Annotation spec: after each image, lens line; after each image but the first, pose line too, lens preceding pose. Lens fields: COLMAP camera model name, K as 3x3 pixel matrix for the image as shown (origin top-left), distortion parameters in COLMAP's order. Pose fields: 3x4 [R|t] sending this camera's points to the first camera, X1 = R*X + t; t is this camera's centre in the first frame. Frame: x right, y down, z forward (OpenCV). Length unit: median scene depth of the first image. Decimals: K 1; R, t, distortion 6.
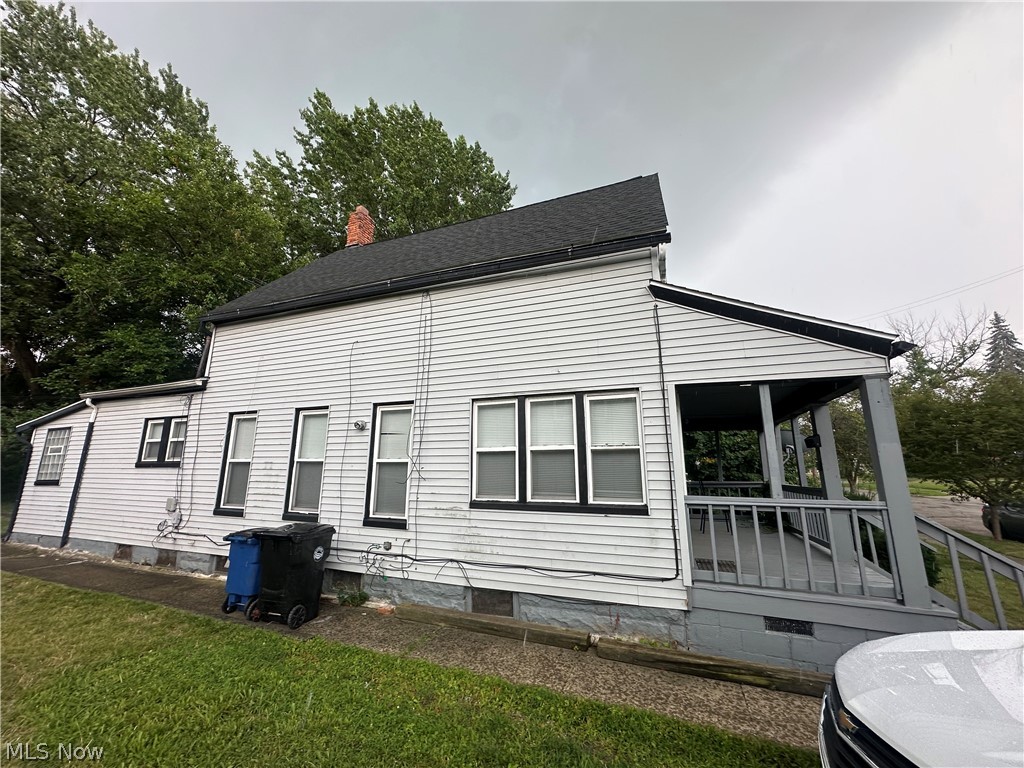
lens RADIAL K [[414.8, 0, 512.0], [0, 414.8, 384.0], [0, 0, 1]] dist [-0.013578, -0.000034]
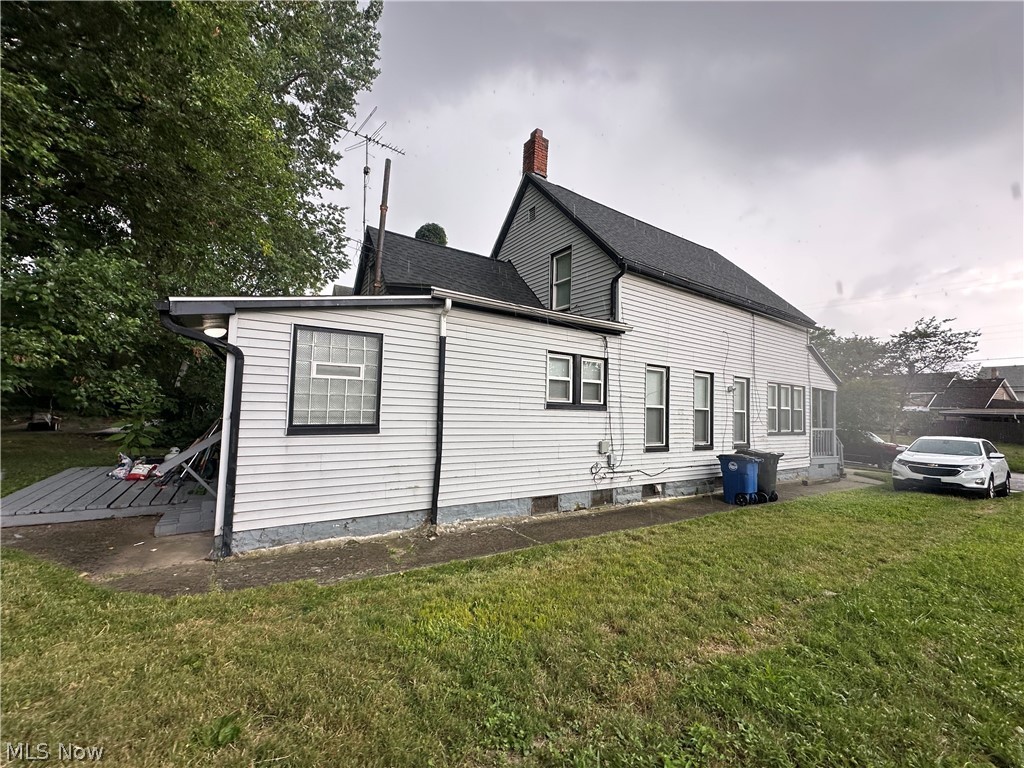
lens RADIAL K [[414.8, 0, 512.0], [0, 414.8, 384.0], [0, 0, 1]] dist [-0.013578, -0.000034]
pose [[0.574962, 0.055906, 0.816268, -1.793001], [-0.215690, 0.972728, 0.085306, 0.106300], [-0.789238, -0.225109, 0.571340, 0.634840]]
